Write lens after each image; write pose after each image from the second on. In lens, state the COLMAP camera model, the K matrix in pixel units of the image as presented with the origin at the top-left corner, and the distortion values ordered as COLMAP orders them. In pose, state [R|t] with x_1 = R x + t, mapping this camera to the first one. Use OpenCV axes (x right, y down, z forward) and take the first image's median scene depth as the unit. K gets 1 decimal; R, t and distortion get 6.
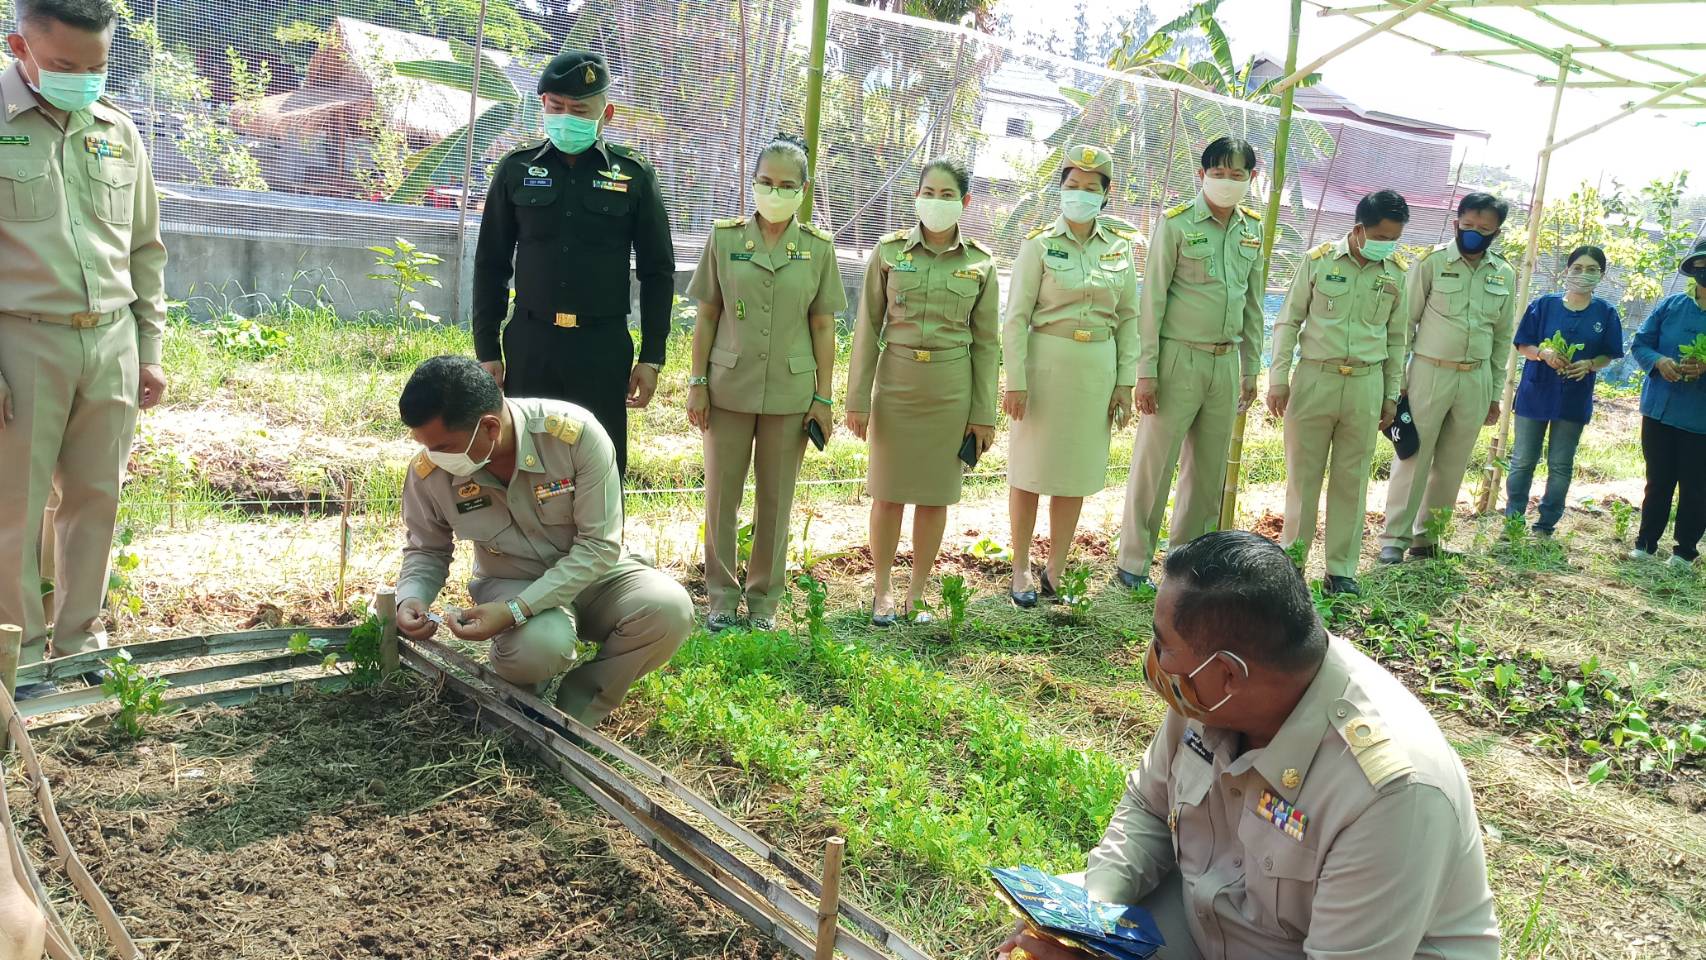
lens RADIAL K [[1402.0, 0, 853.2], [0, 1402.0, 481.0], [0, 0, 1]] dist [0.026918, -0.069109]
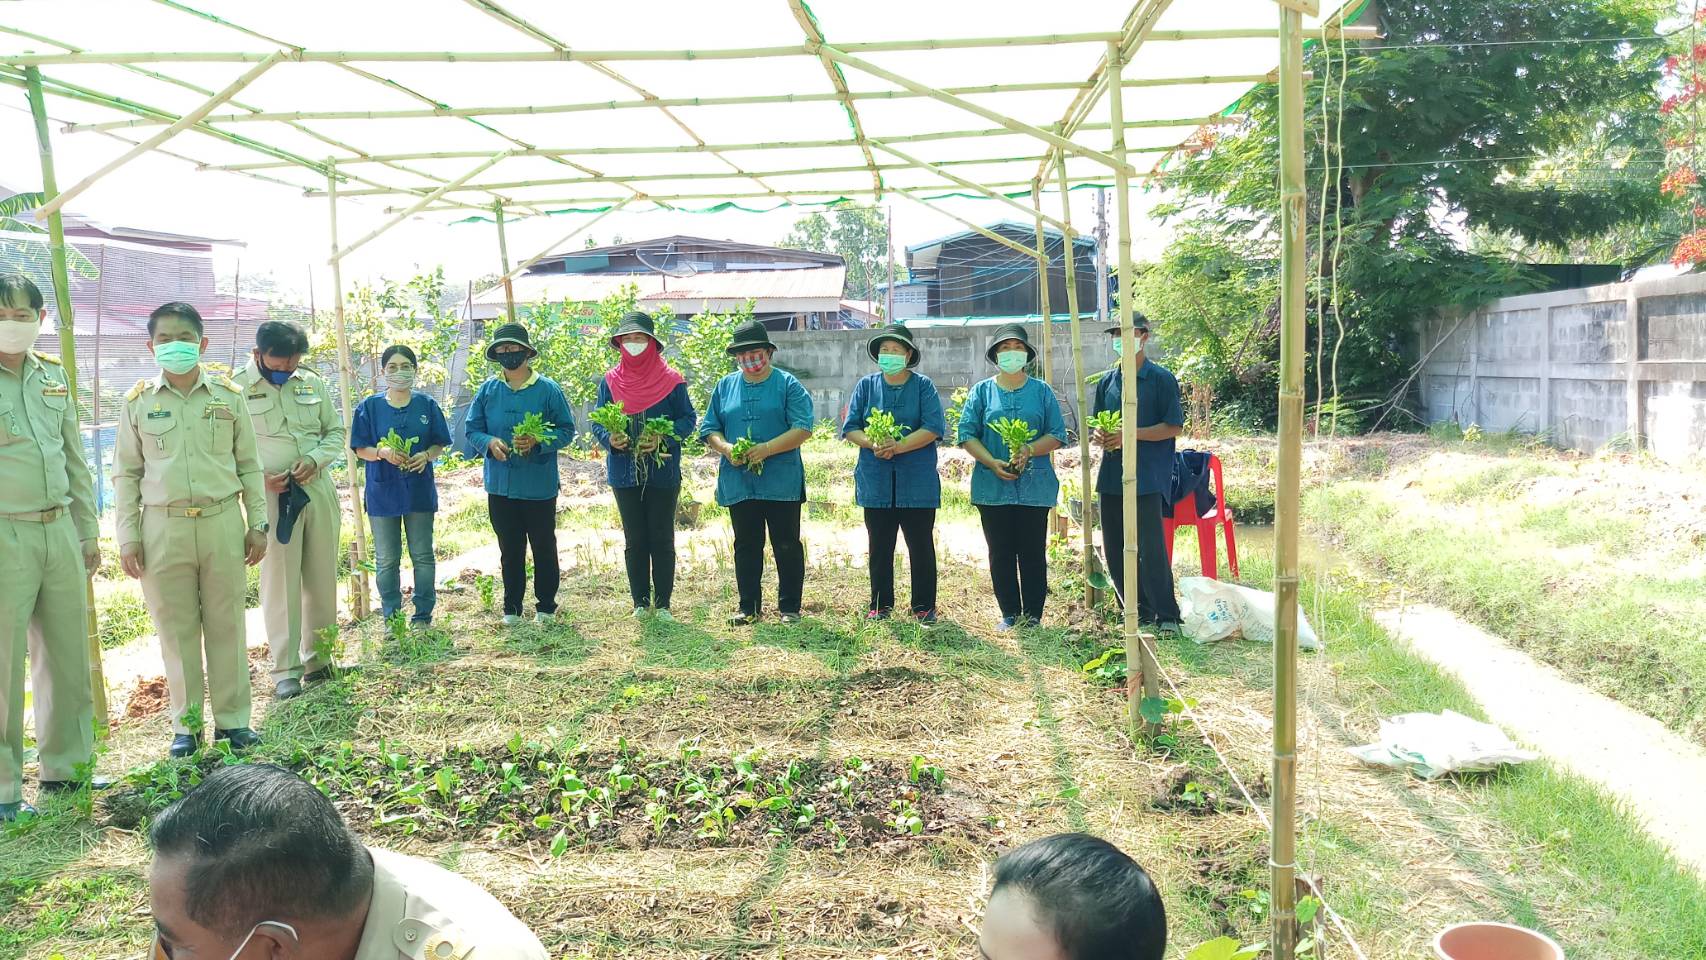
lens RADIAL K [[1402.0, 0, 857.7], [0, 1402.0, 470.8], [0, 0, 1]] dist [0.026918, -0.069109]
pose [[0.678636, -0.177690, 0.712656, -0.007196], [0.235209, 0.971772, 0.018316, -0.023101], [-0.695794, 0.155193, 0.701274, 0.066802]]
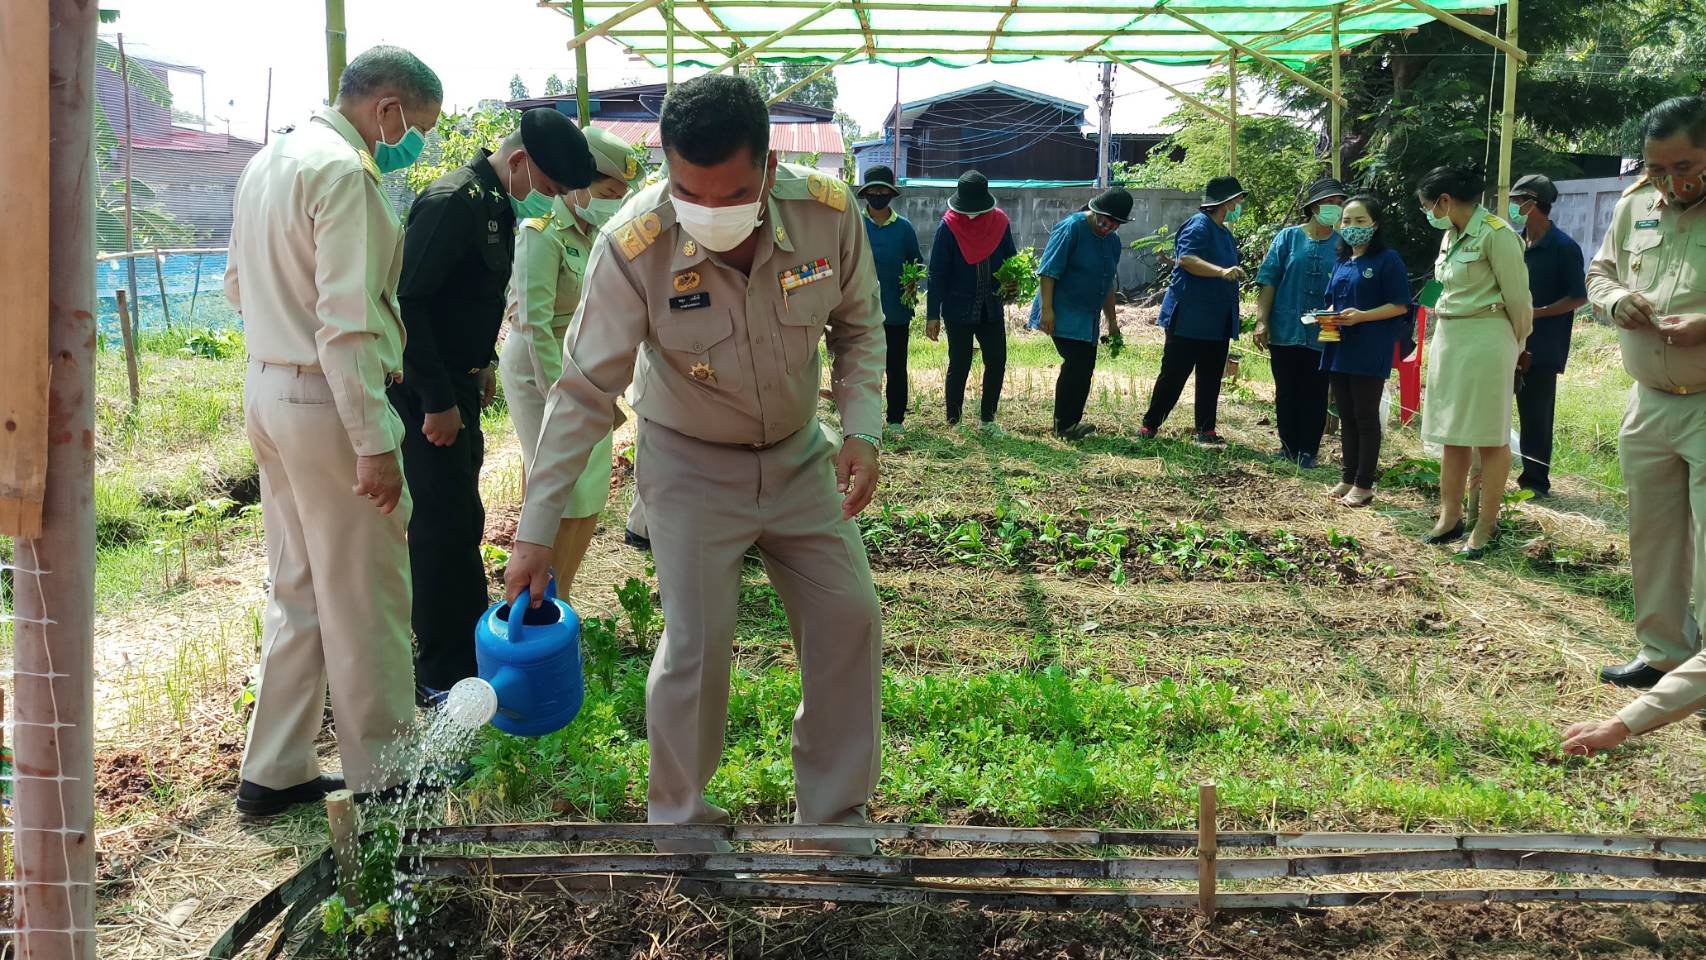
lens RADIAL K [[1402.0, 0, 856.9], [0, 1402.0, 483.5], [0, 0, 1]] dist [0.026918, -0.069109]
pose [[0.640885, -0.232131, 0.731698, -0.493968], [0.197752, 0.970936, 0.134820, -0.091114], [-0.741728, 0.058290, 0.668163, 0.246824]]
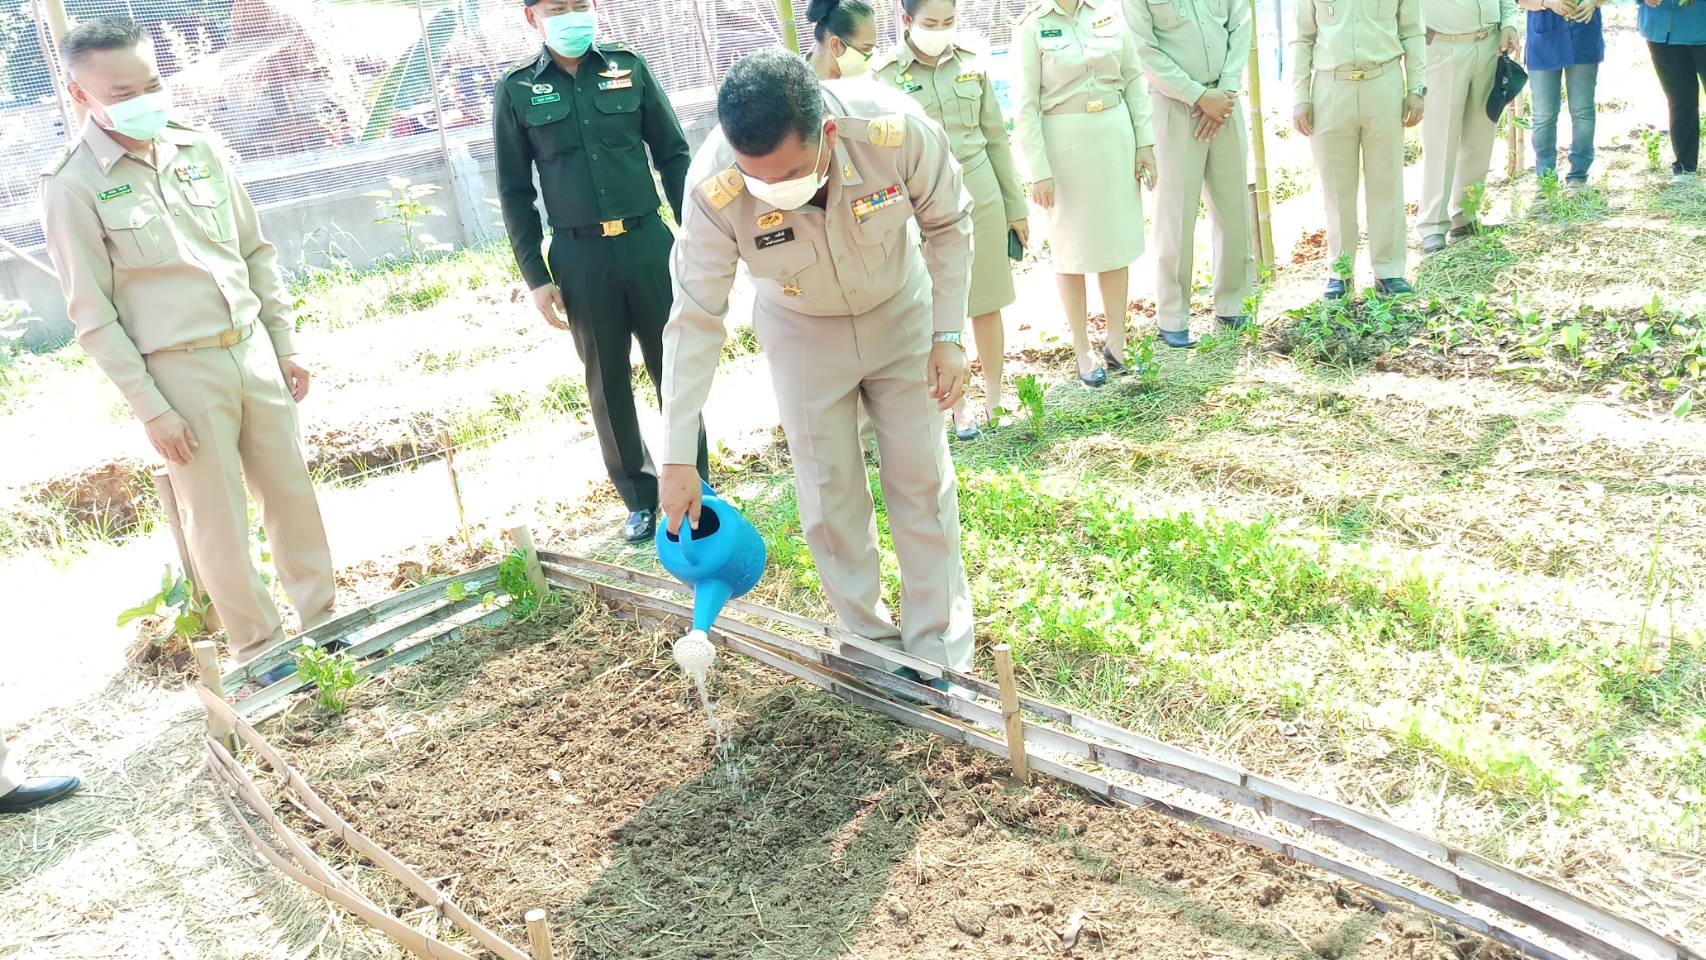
lens RADIAL K [[1402.0, 0, 856.0], [0, 1402.0, 481.1], [0, 0, 1]] dist [0.026918, -0.069109]
pose [[0.968920, -0.243914, -0.041225, -0.025085], [0.247221, 0.960634, 0.126746, -0.018169], [0.008687, -0.132998, 0.991078, -0.031629]]
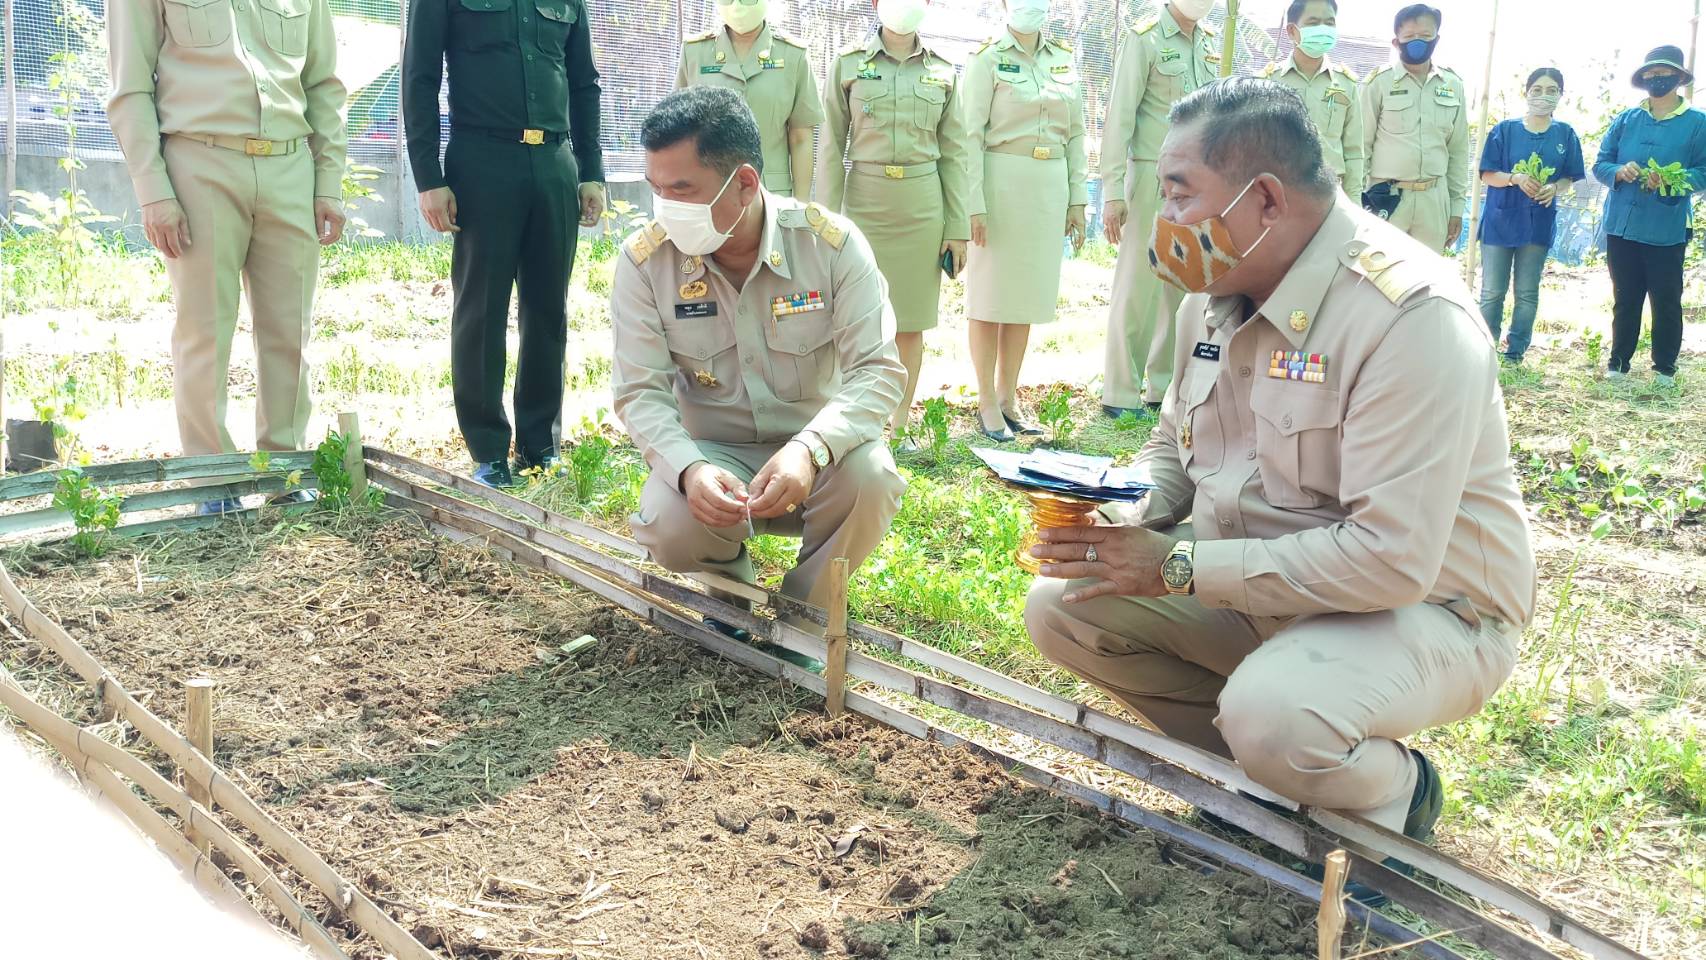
lens RADIAL K [[1402.0, 0, 852.2], [0, 1402.0, 482.5], [0, 0, 1]] dist [0.026918, -0.069109]
pose [[0.997191, -0.070927, 0.024052, -0.012093], [0.070309, 0.997195, 0.025661, 0.096325], [-0.025805, -0.023898, 0.999381, 0.024995]]
